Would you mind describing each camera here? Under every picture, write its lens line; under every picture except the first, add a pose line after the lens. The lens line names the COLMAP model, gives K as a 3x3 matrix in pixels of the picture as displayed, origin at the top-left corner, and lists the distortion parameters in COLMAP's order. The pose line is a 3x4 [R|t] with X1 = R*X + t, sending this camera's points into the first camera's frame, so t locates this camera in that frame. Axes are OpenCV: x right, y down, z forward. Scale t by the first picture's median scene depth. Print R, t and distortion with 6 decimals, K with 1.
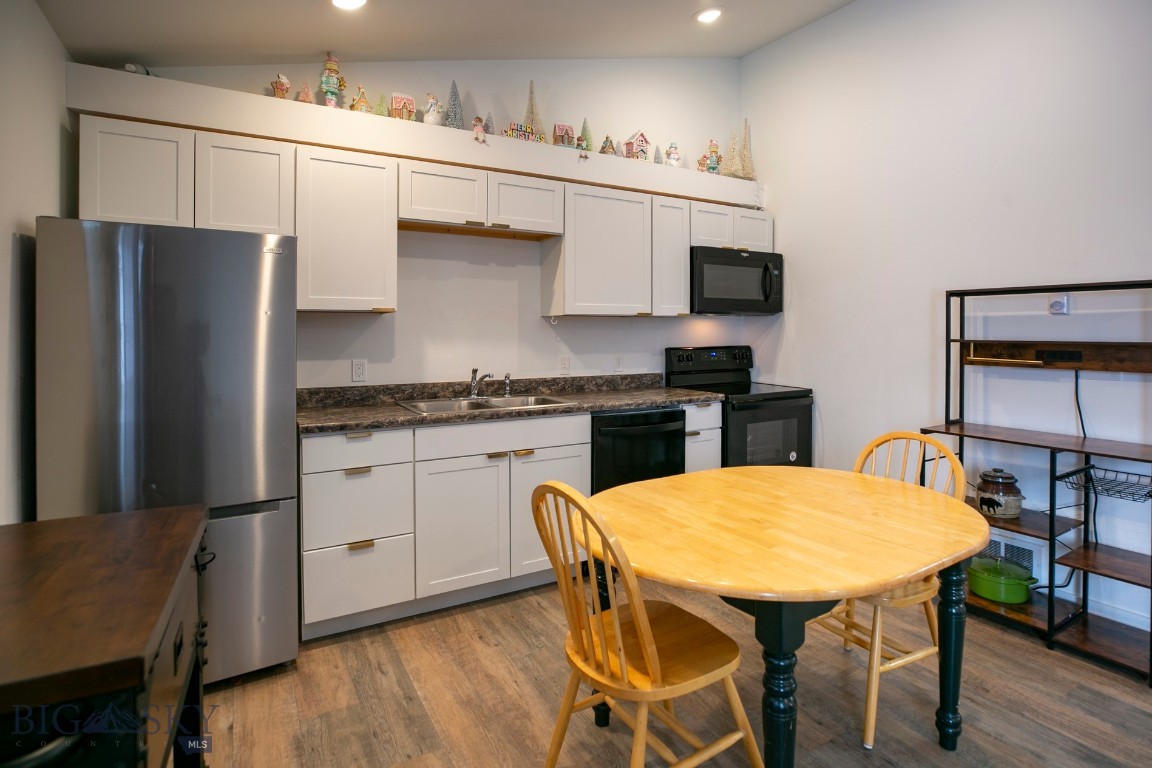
lens RADIAL K [[611.8, 0, 582.7], [0, 611.8, 332.9], [0, 0, 1]] dist [-0.043831, 0.014531]
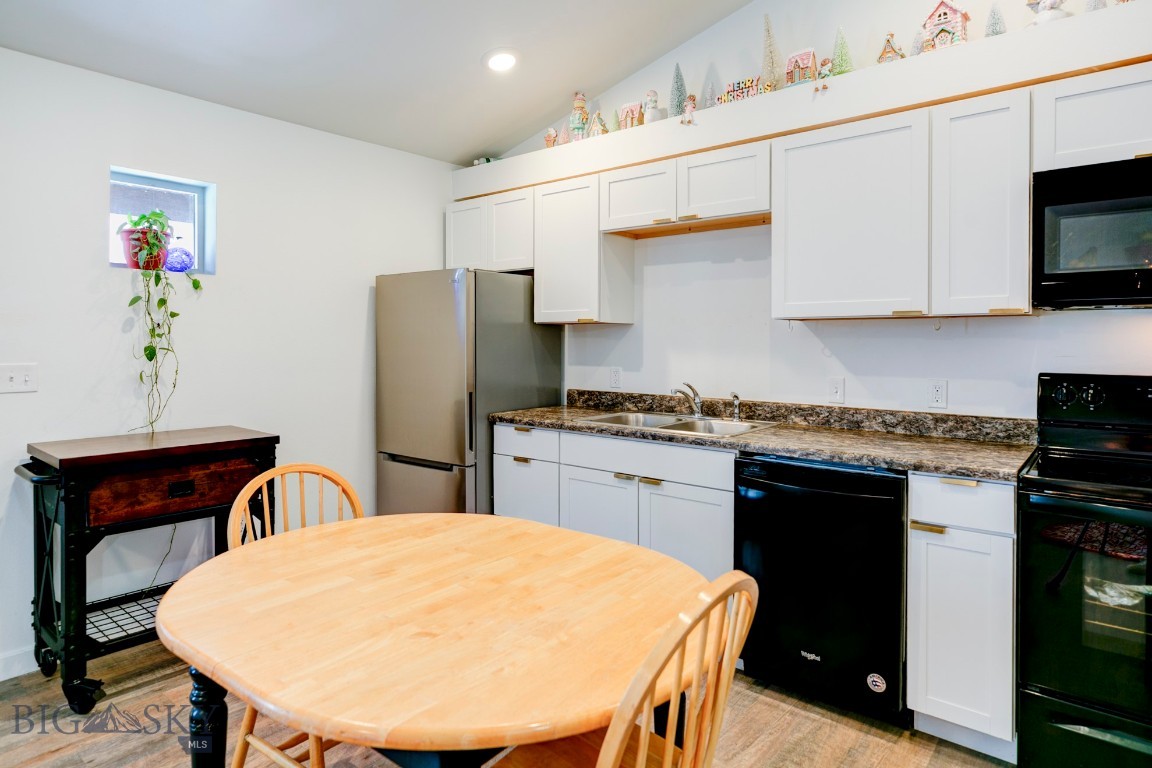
lens RADIAL K [[665.2, 0, 575.1], [0, 665.2, 348.9], [0, 0, 1]] dist [0.004771, 0.001148]
pose [[0.324324, 0.013704, -0.945847, 0.849501], [-0.004866, 0.999906, 0.012819, -0.003369], [0.945934, 0.000445, 0.324360, 0.664171]]
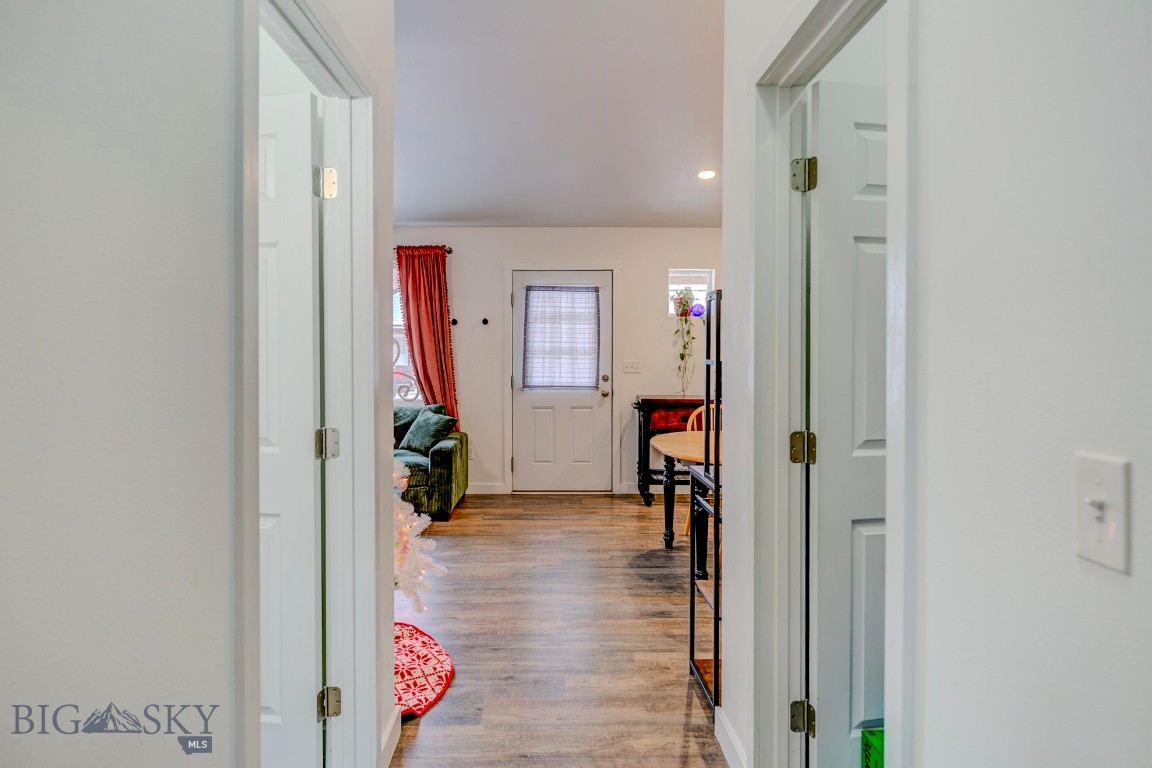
lens RADIAL K [[698.6, 0, 575.4], [0, 698.6, 358.9], [0, 0, 1]] dist [-0.000065, -0.000010]
pose [[-0.499265, 0.011076, -0.866378, 1.982650], [-0.003588, 0.999883, 0.014851, -0.006487], [0.866442, 0.010523, -0.499167, 1.316147]]
